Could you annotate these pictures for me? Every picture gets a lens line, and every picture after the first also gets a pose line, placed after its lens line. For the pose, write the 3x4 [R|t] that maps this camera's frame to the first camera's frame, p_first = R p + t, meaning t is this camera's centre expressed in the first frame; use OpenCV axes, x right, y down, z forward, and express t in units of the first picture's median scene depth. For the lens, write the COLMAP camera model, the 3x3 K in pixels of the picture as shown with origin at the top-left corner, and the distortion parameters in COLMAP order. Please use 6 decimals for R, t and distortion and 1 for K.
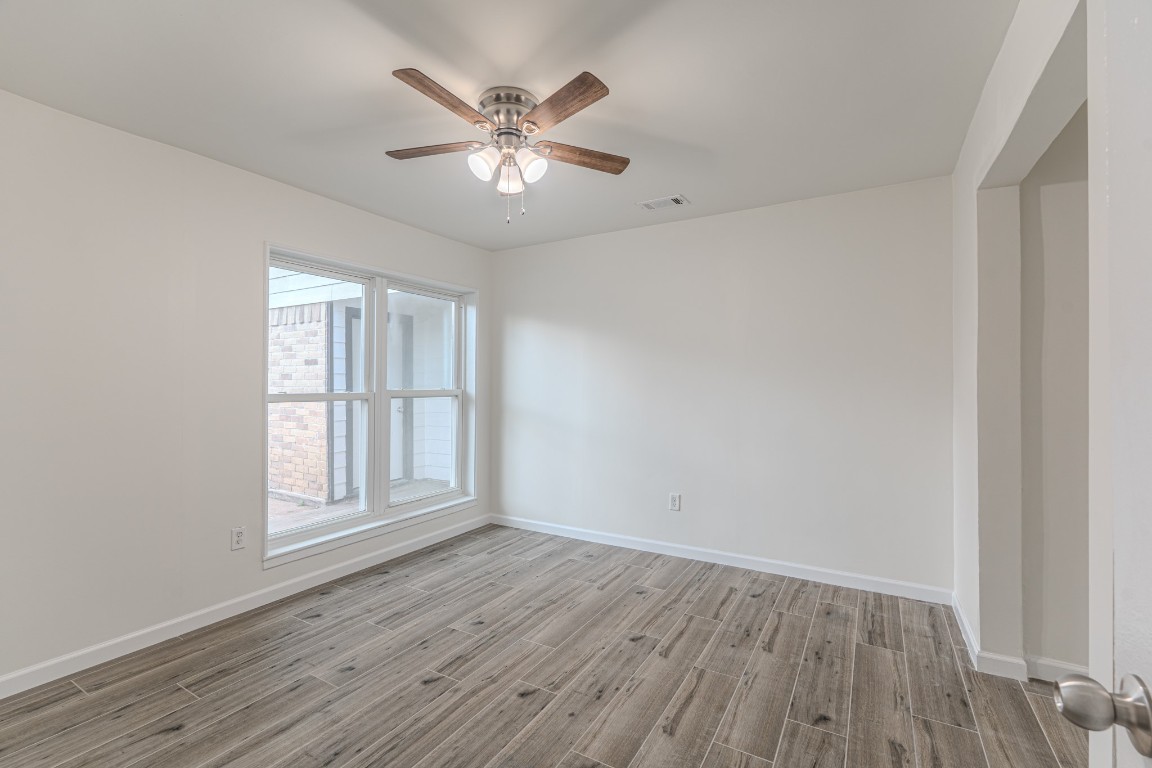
lens RADIAL K [[516.0, 0, 576.3], [0, 516.0, 378.4], [0, 0, 1]] dist [-0.002476, -0.000346]
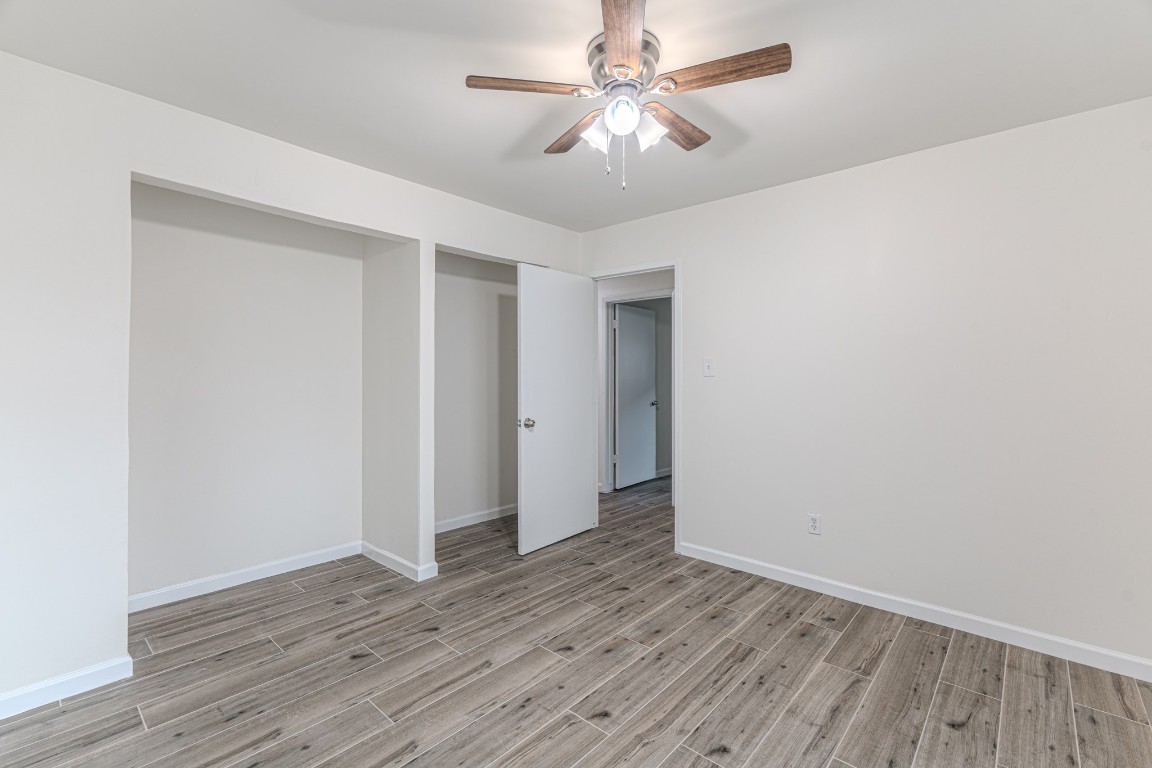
lens RADIAL K [[516.0, 0, 574.4], [0, 516.0, 382.2], [0, 0, 1]] dist [-0.002476, -0.000346]
pose [[-0.980217, -0.006898, 0.197803, -0.234594], [-0.006005, 0.999969, 0.005114, 0.015988], [-0.197832, 0.003825, -0.980228, 1.973502]]
